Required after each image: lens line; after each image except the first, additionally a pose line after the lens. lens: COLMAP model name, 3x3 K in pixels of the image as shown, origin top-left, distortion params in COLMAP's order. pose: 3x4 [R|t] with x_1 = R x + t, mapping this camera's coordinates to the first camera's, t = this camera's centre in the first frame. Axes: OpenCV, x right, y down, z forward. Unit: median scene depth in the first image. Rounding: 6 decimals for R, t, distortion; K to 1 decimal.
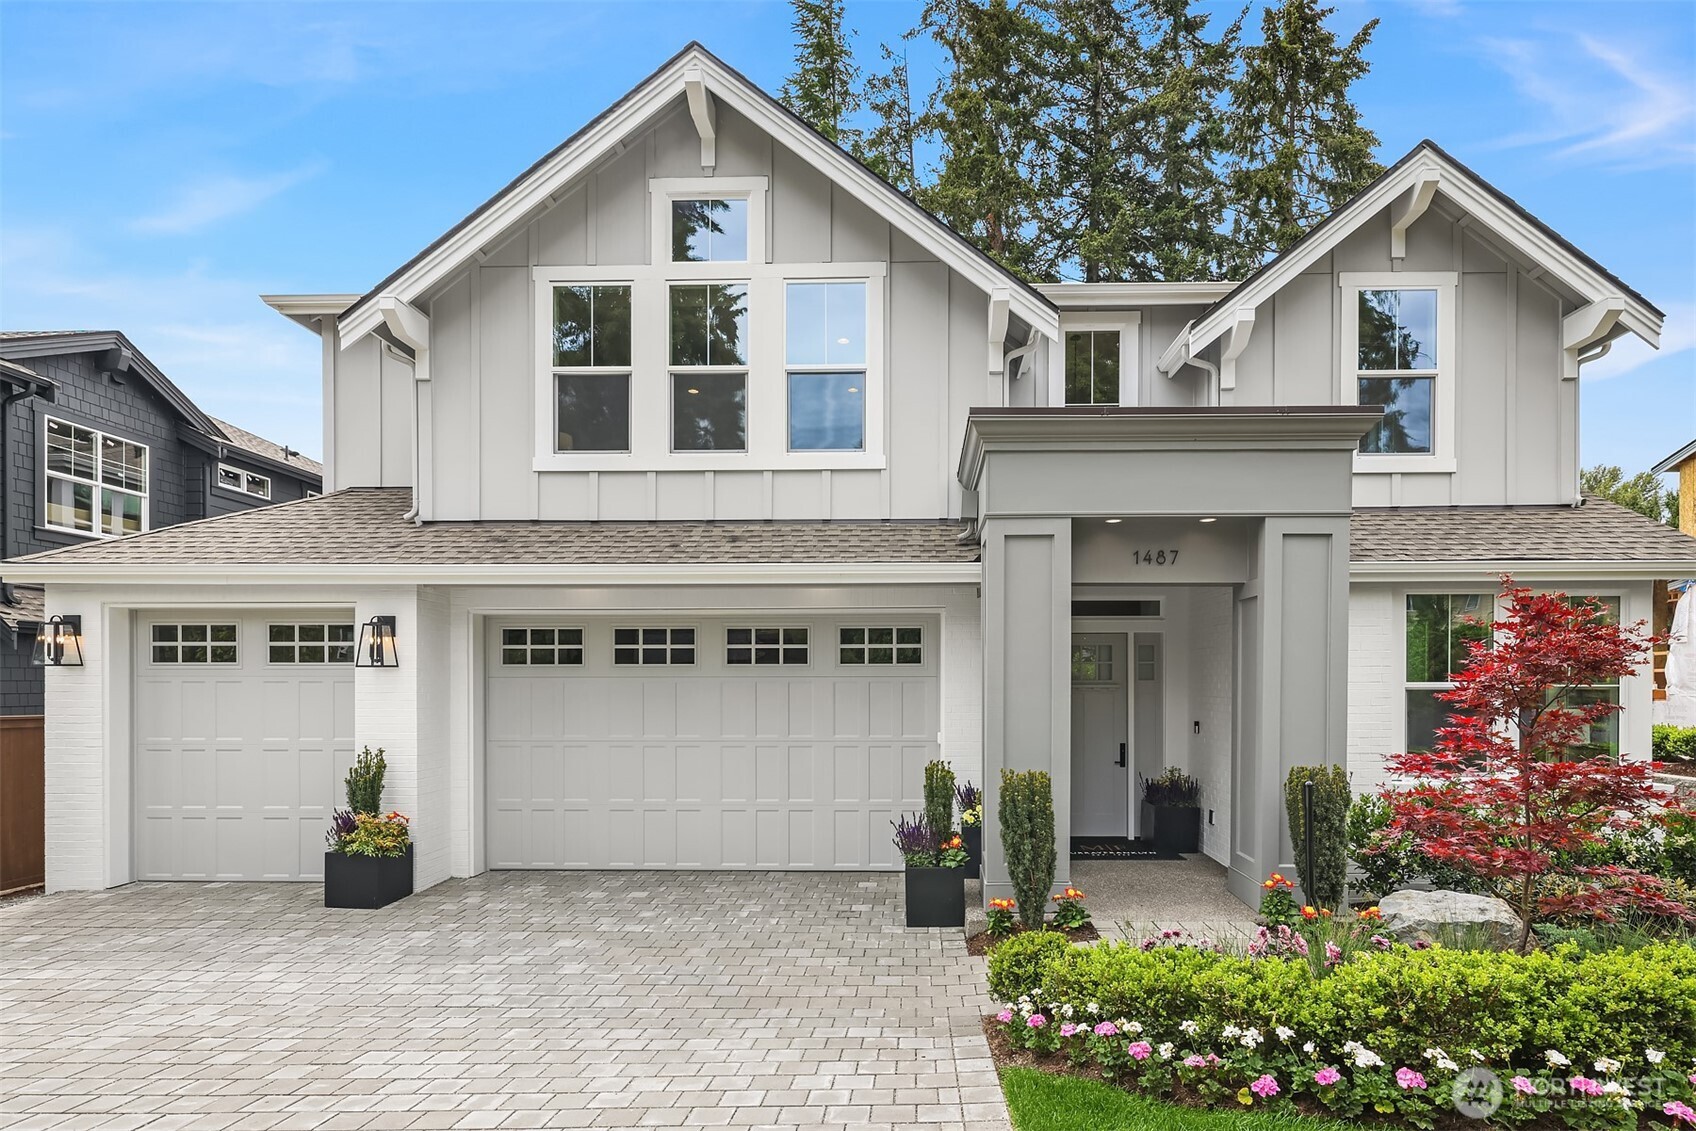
lens RADIAL K [[837.6, 0, 885.3], [0, 837.6, 677.9], [0, 0, 1]] dist [0.002074, -0.000920]
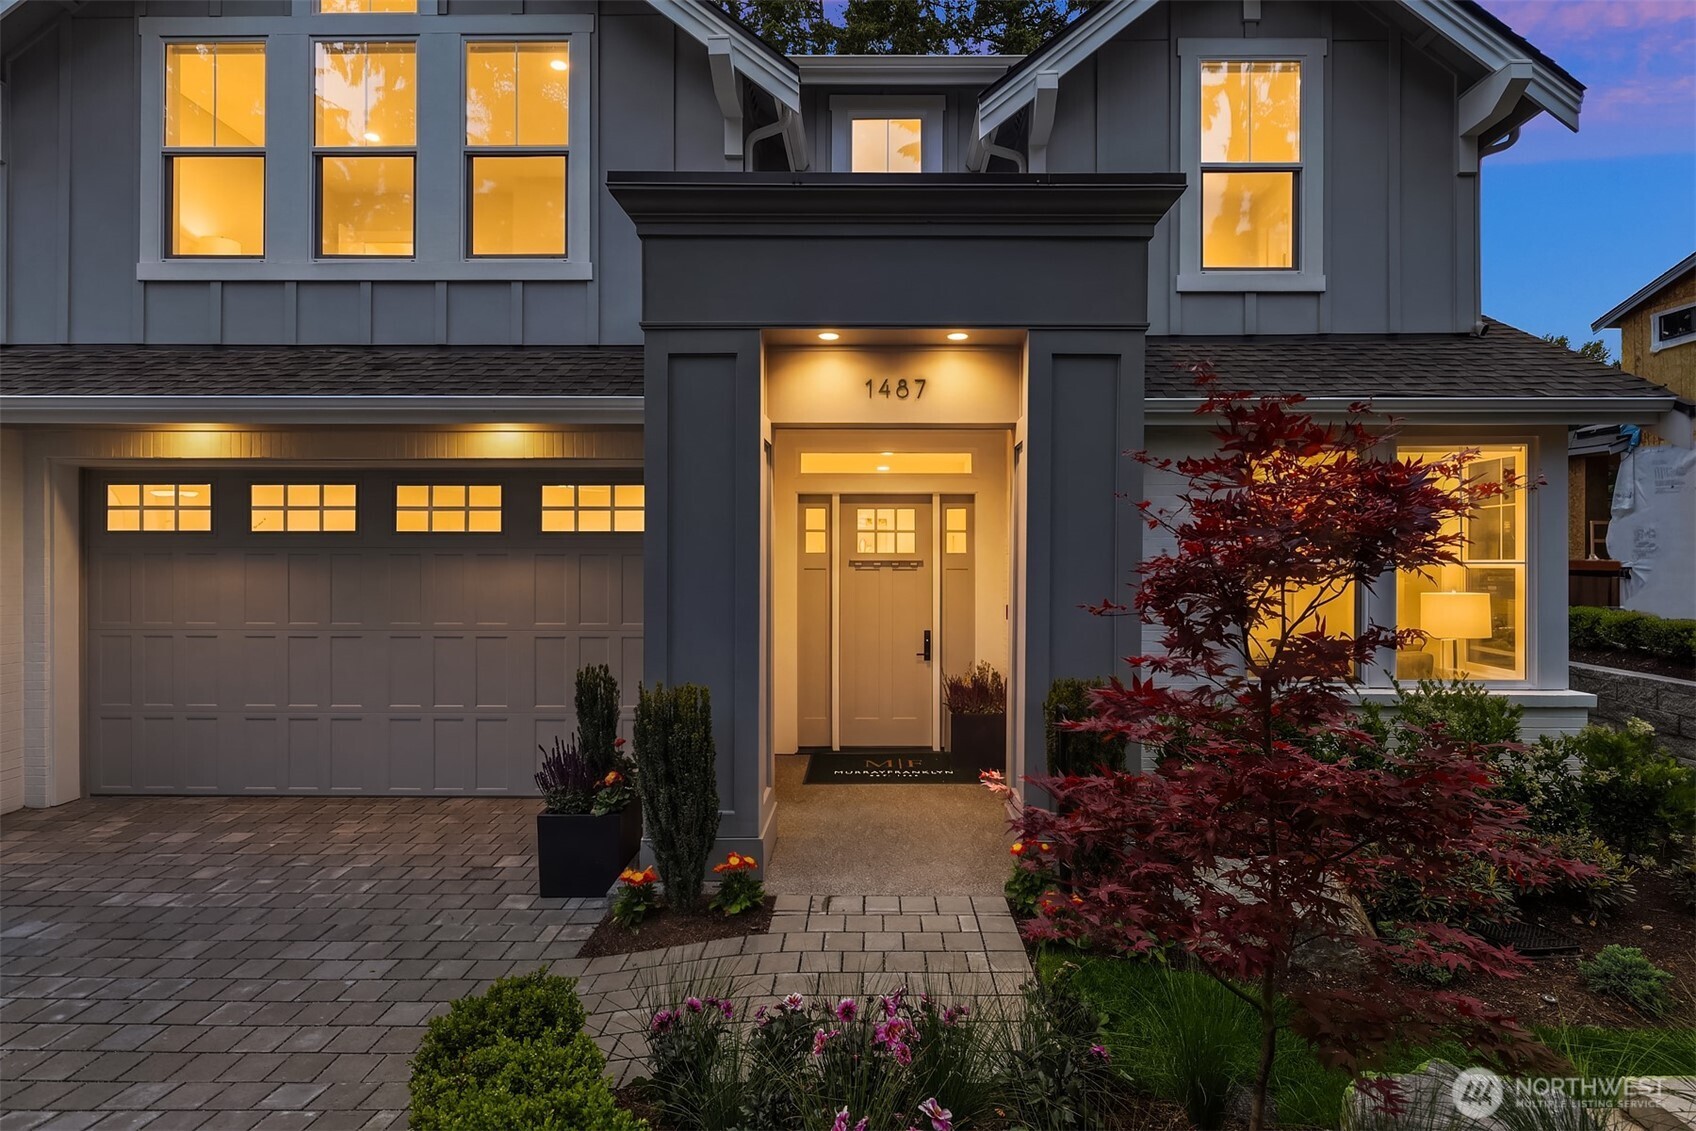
lens RADIAL K [[839.3, 0, 851.5], [0, 839.3, 537.1], [0, 0, 1]] dist [-0.000711, 0.000299]
pose [[0.999926, 0.004496, 0.011305, 0.233786], [-0.004397, 0.999952, -0.008778, -0.005989], [-0.011344, 0.008728, 0.999898, 0.224873]]
